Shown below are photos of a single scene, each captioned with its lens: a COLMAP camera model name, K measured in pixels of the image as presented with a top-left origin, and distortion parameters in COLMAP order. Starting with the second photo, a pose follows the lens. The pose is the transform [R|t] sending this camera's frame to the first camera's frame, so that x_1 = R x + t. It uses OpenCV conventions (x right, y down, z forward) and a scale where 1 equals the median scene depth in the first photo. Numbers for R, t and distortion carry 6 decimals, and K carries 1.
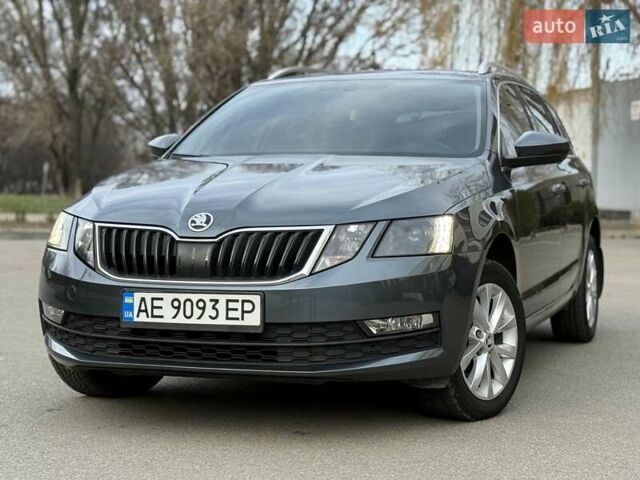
lens RADIAL K [[1377.2, 0, 314.6], [0, 1377.2, 240.7], [0, 0, 1]] dist [0.099022, 0.000000]
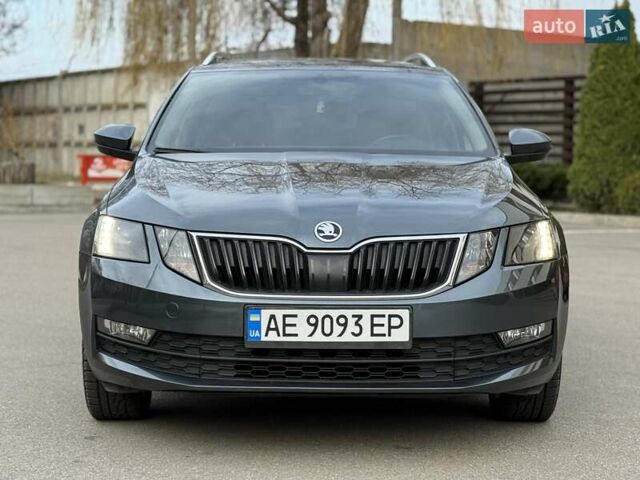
lens RADIAL K [[1377.2, 0, 323.1], [0, 1377.2, 242.1], [0, 0, 1]] dist [0.099022, 0.000000]
pose [[0.939132, -0.016483, 0.343160, -0.408481], [0.007663, 0.999605, 0.027045, -0.031871], [-0.343470, -0.022769, 0.938888, 0.127493]]
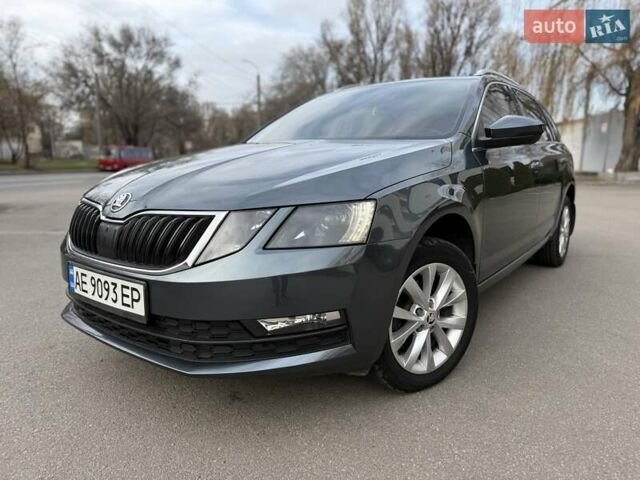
lens RADIAL K [[456.6, 0, 315.9], [0, 456.6, 238.9], [0, 0, 1]] dist [0.048701, -0.047615]
pose [[0.949343, 0.050788, -0.310111, 0.163518], [-0.010455, 0.991412, 0.130361, -0.033016], [0.314069, -0.120515, 0.941720, 0.725228]]
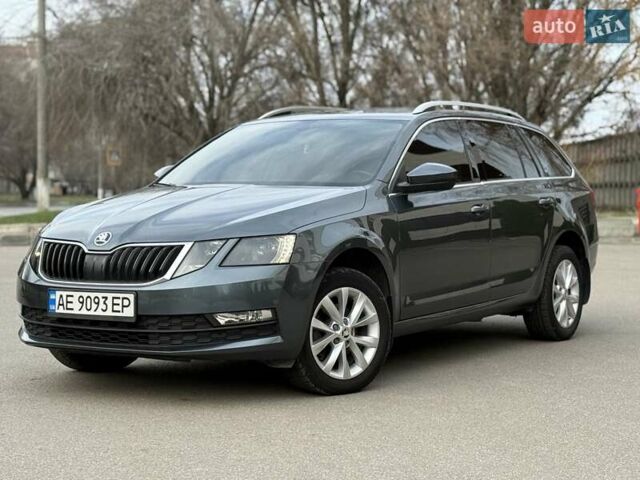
lens RADIAL K [[1377.2, 0, 321.8], [0, 1377.2, 238.1], [0, 0, 1]] dist [0.099022, 0.000000]
pose [[0.974318, 0.003676, -0.225145, 0.430111], [-0.004699, 0.999981, -0.004010, -0.010134], [0.225126, 0.004965, 0.974317, -0.262606]]
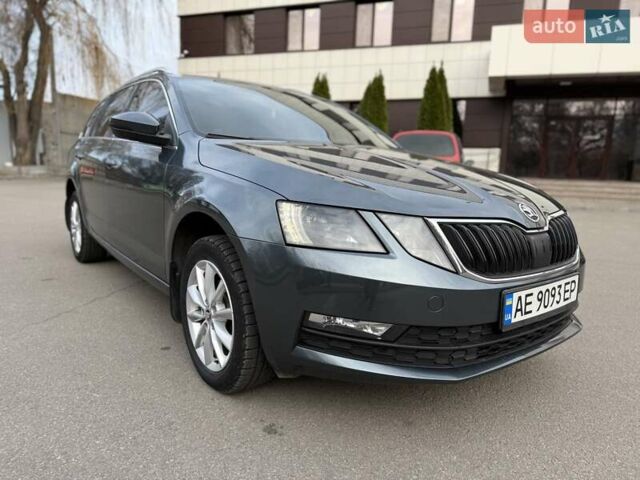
lens RADIAL K [[440.2, 0, 315.1], [0, 440.2, 240.8], [0, 0, 1]] dist [0.043896, -0.012377]
pose [[0.548347, -0.126153, 0.826681, -0.450896], [0.001923, 0.988743, 0.149608, -0.042813], [-0.836249, -0.080448, 0.542417, 0.957989]]
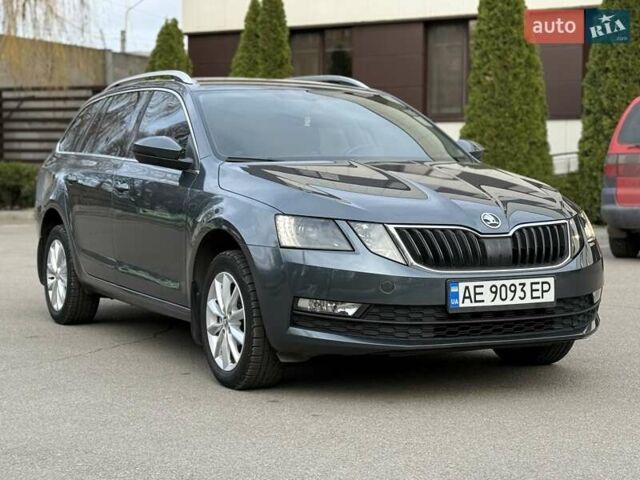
lens RADIAL K [[1377.2, 0, 324.3], [0, 1377.2, 243.0], [0, 0, 1]] dist [0.099022, 0.000000]
pose [[0.694248, -0.046652, 0.718222, -1.058376], [0.032857, 0.998911, 0.033123, -0.039040], [-0.718985, 0.000604, 0.695025, 0.268214]]
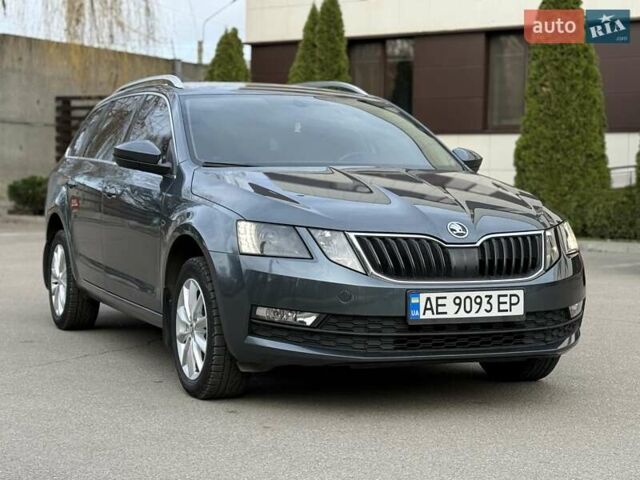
lens RADIAL K [[1377.2, 0, 322.6], [0, 1377.2, 238.3], [0, 0, 1]] dist [0.099022, 0.000000]
pose [[0.741359, -0.026822, 0.670573, -0.957066], [0.018745, 0.999639, 0.019261, -0.031491], [-0.670847, -0.001709, 0.741594, 0.212405]]
